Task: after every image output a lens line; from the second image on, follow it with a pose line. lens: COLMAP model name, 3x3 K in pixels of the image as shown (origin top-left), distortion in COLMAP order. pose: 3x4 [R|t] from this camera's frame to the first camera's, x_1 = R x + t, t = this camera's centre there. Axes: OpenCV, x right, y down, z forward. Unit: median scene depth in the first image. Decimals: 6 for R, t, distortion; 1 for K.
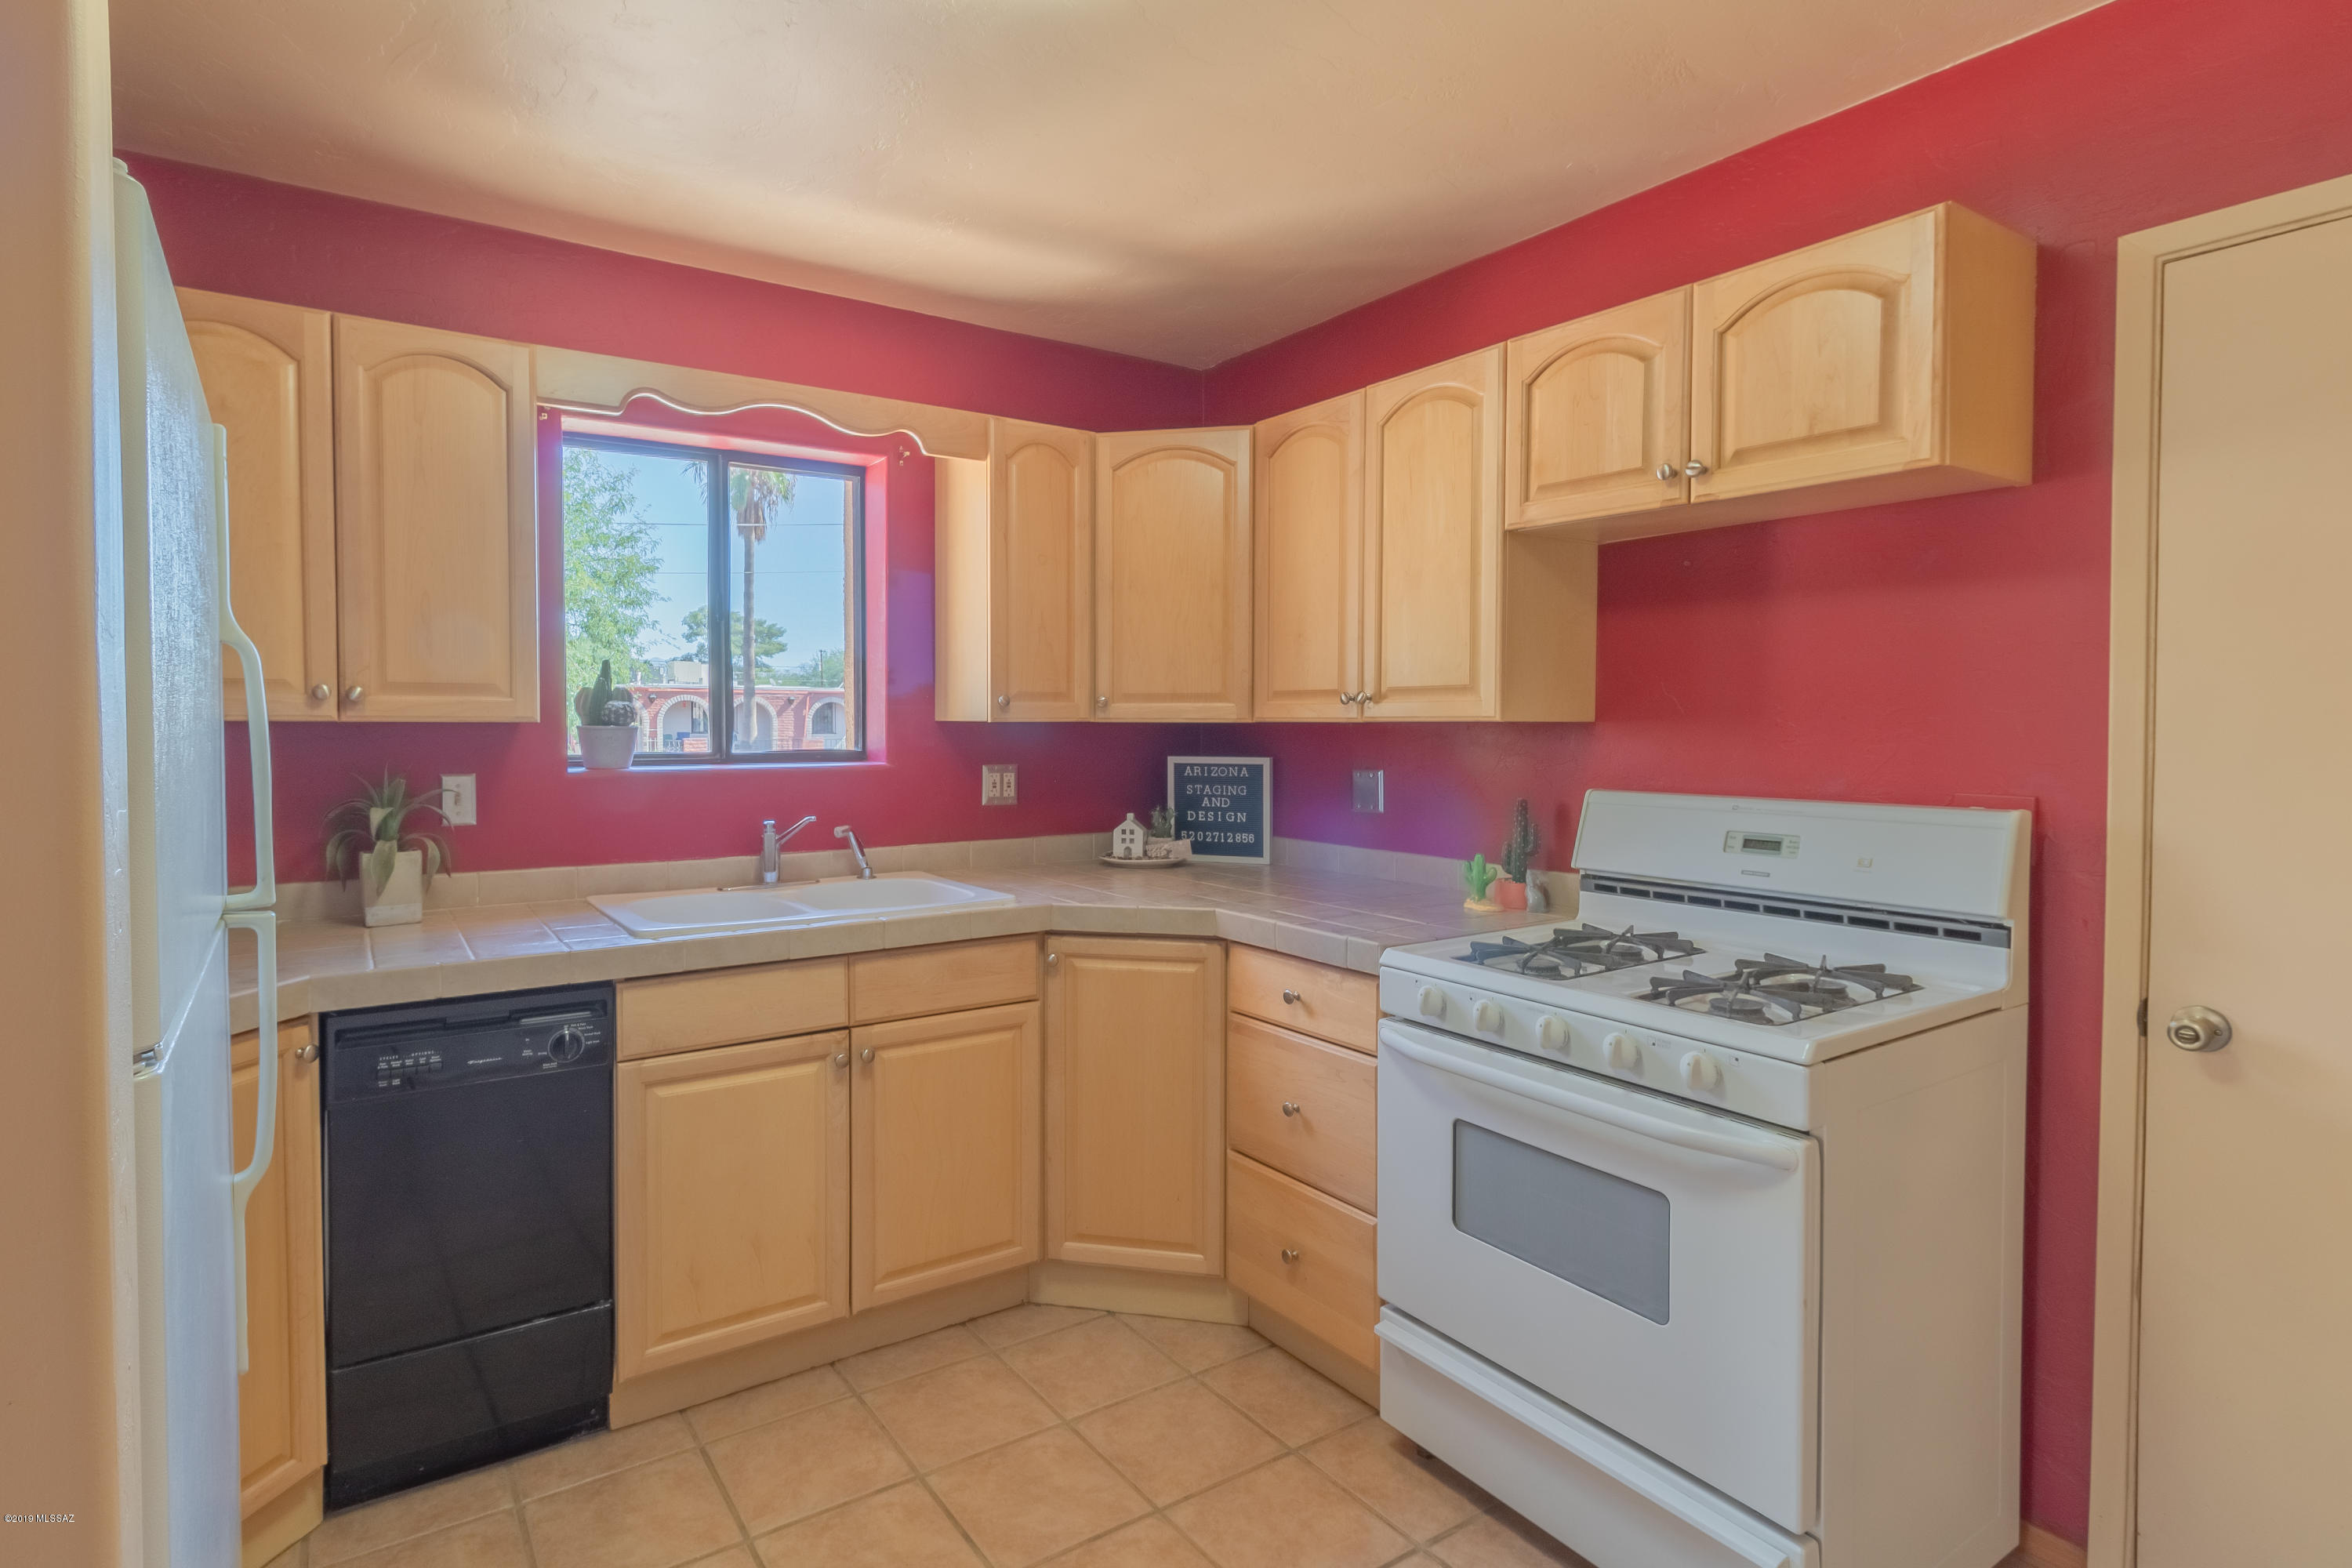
lens RADIAL K [[1106.0, 0, 1204.6], [0, 1106.0, 757.9], [0, 0, 1]] dist [0.002634, 0.000908]
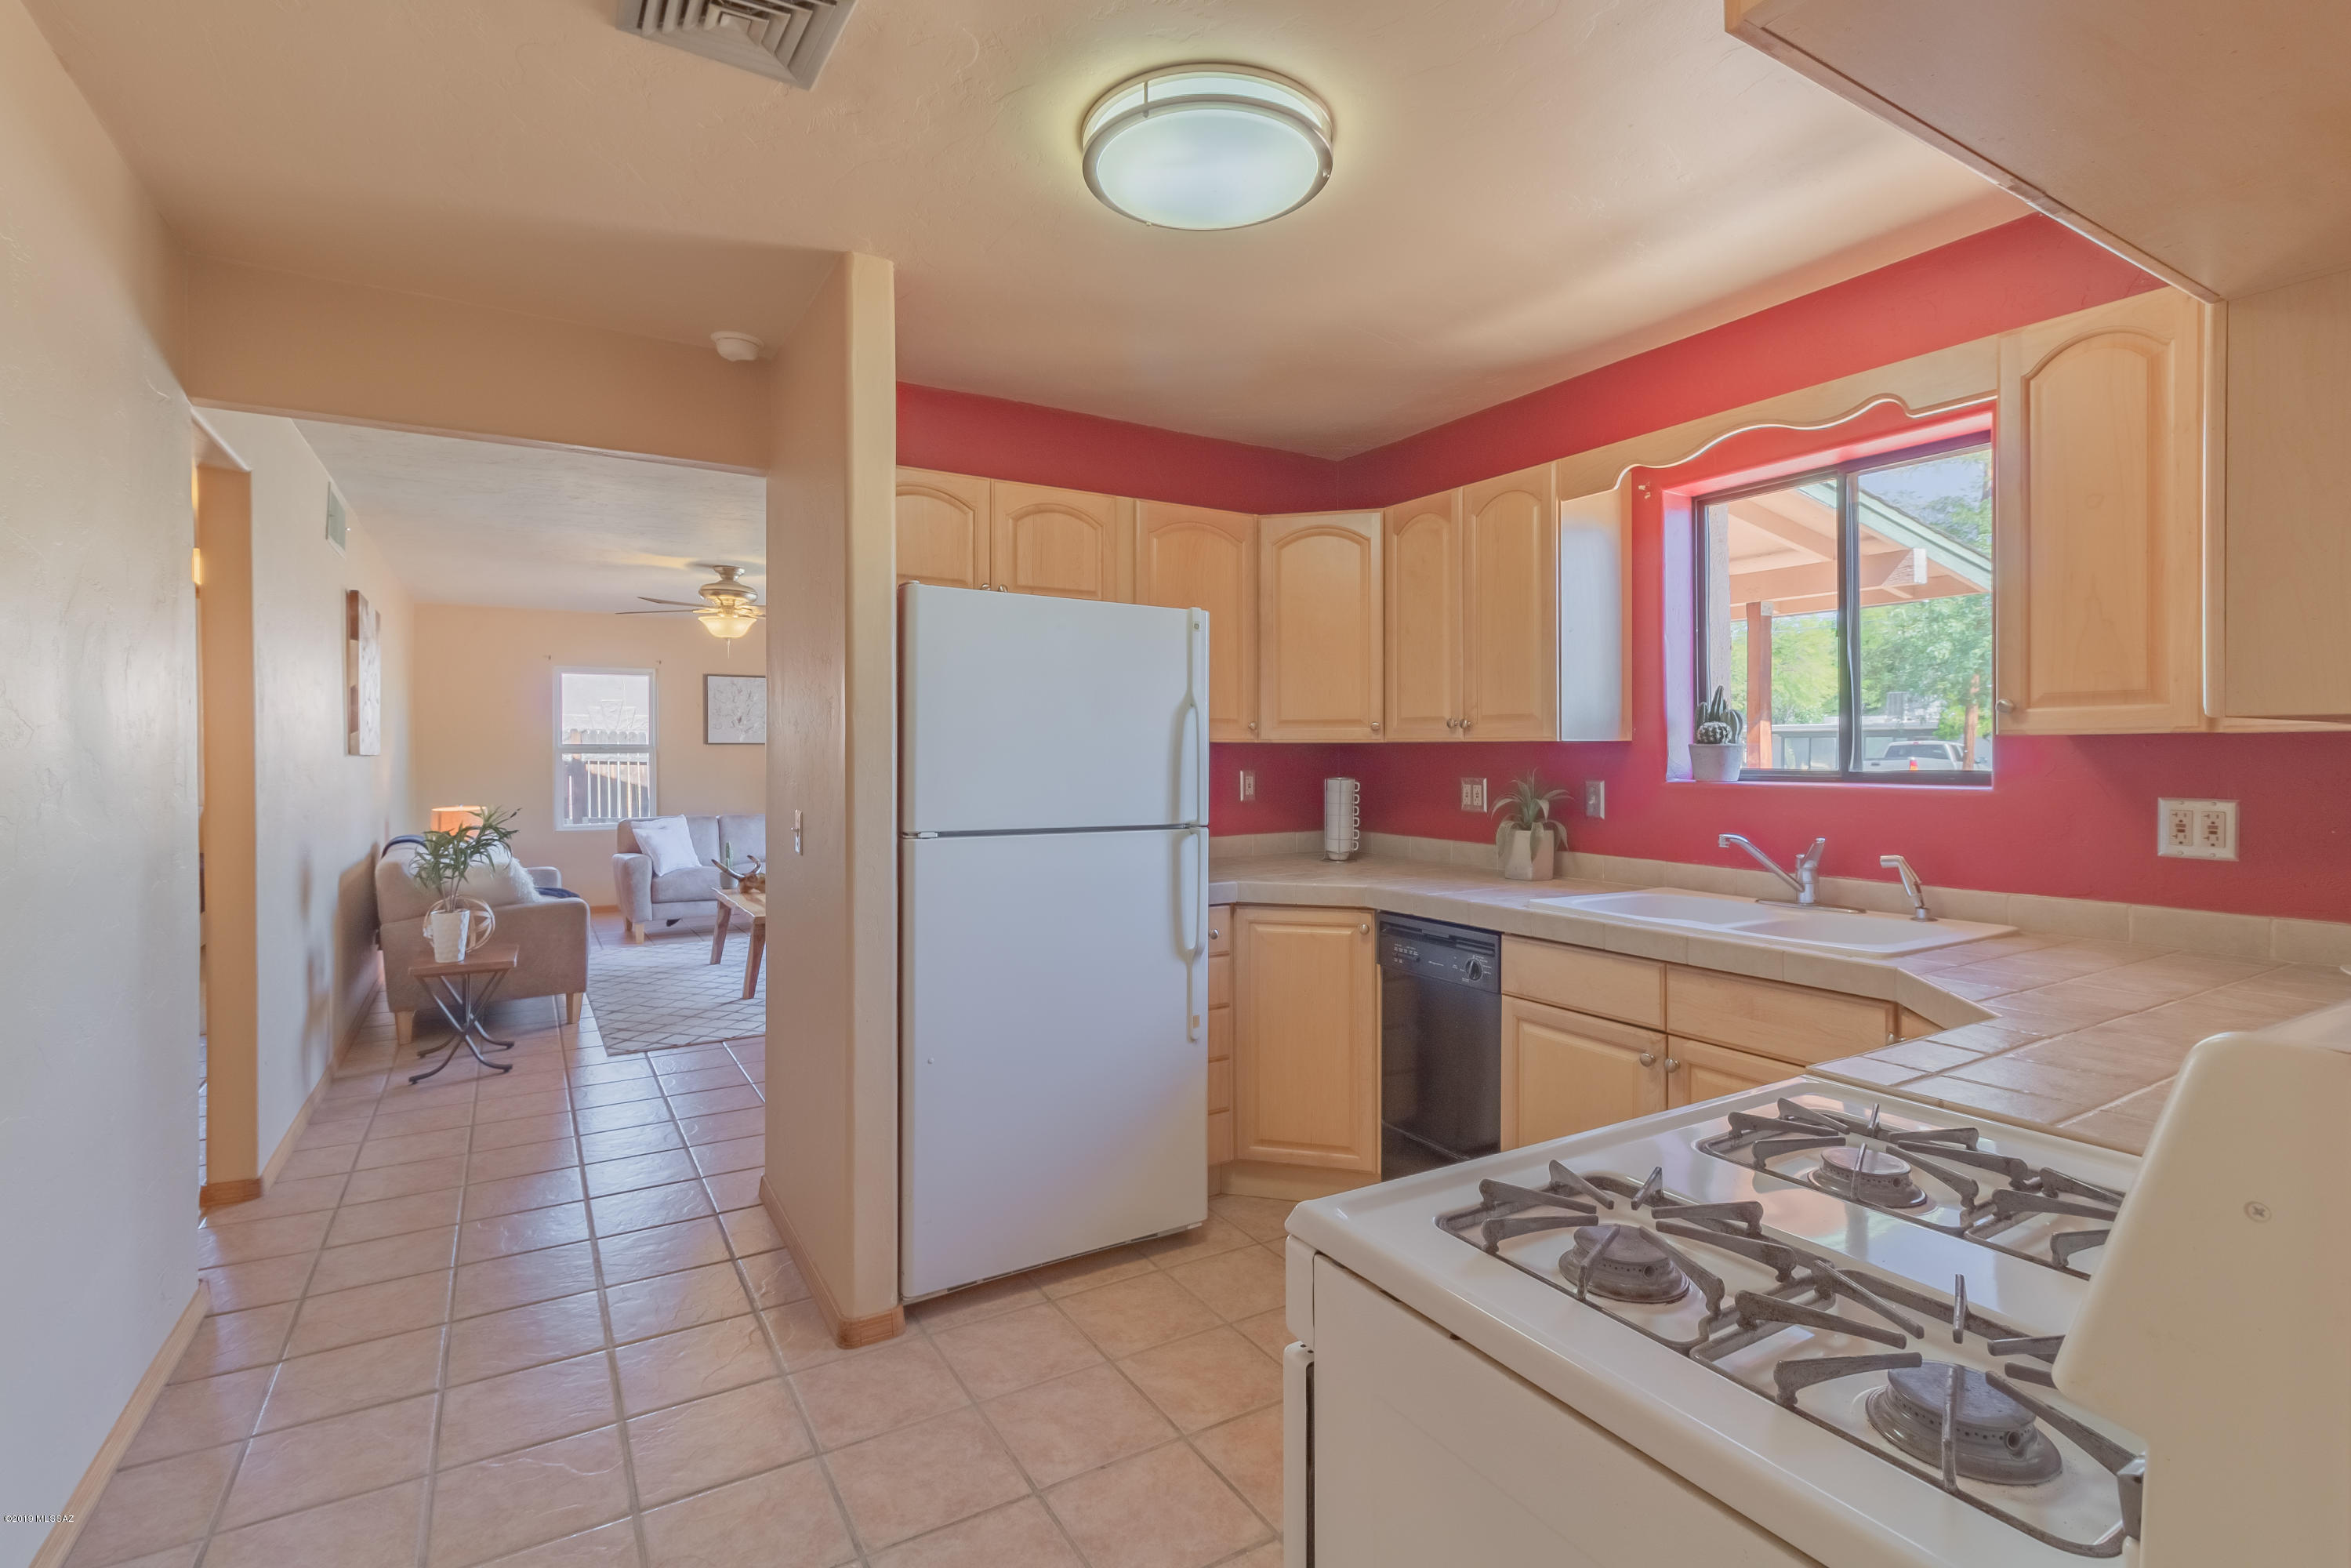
lens RADIAL K [[1105.5, 0, 1166.5], [0, 1105.5, 762.2], [0, 0, 1]] dist [0.002634, 0.000908]
pose [[-0.041538, 0.009466, -0.999092, 0.714592], [-0.030412, 0.999480, 0.010734, -0.005741], [0.998674, 0.030830, -0.041229, 0.558893]]
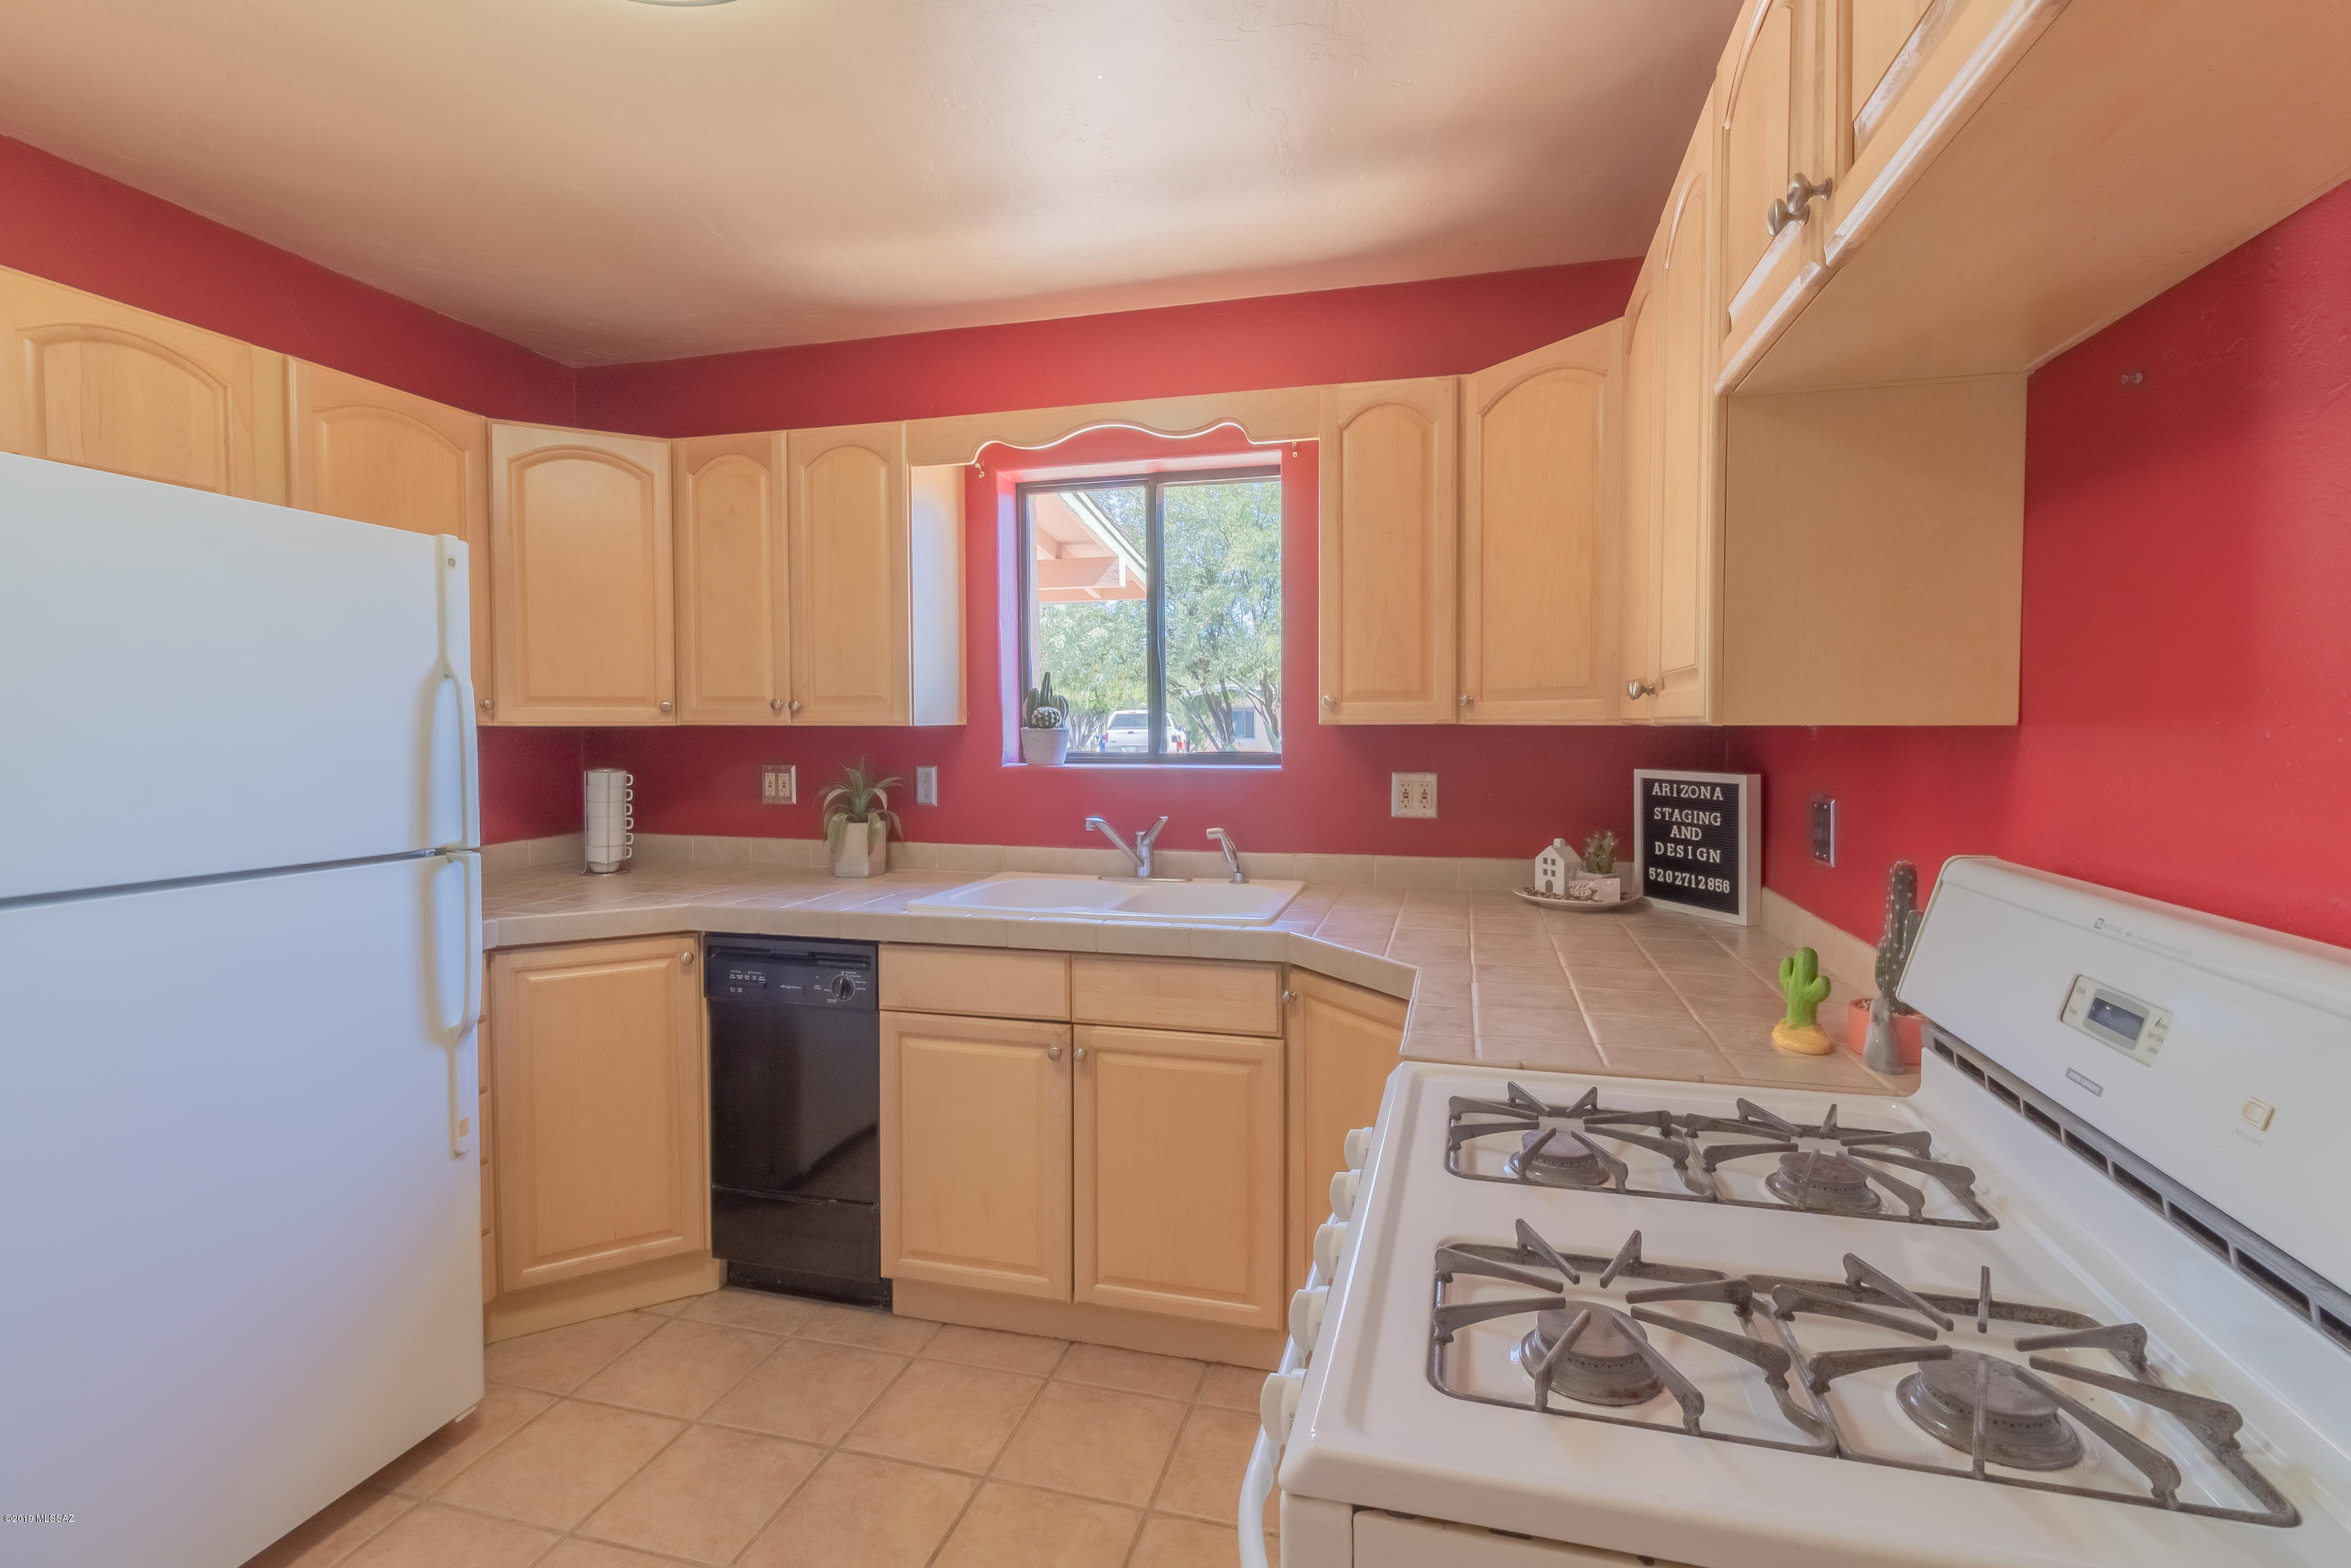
lens RADIAL K [[1105.5, 0, 1200.7], [0, 1105.5, 761.3], [0, 0, 1]] dist [0.002634, 0.000908]
pose [[0.669419, 0.024796, -0.742471, 0.502649], [-0.021423, 0.999671, 0.014070, -0.015950], [0.742576, 0.006487, 0.669730, 0.391898]]
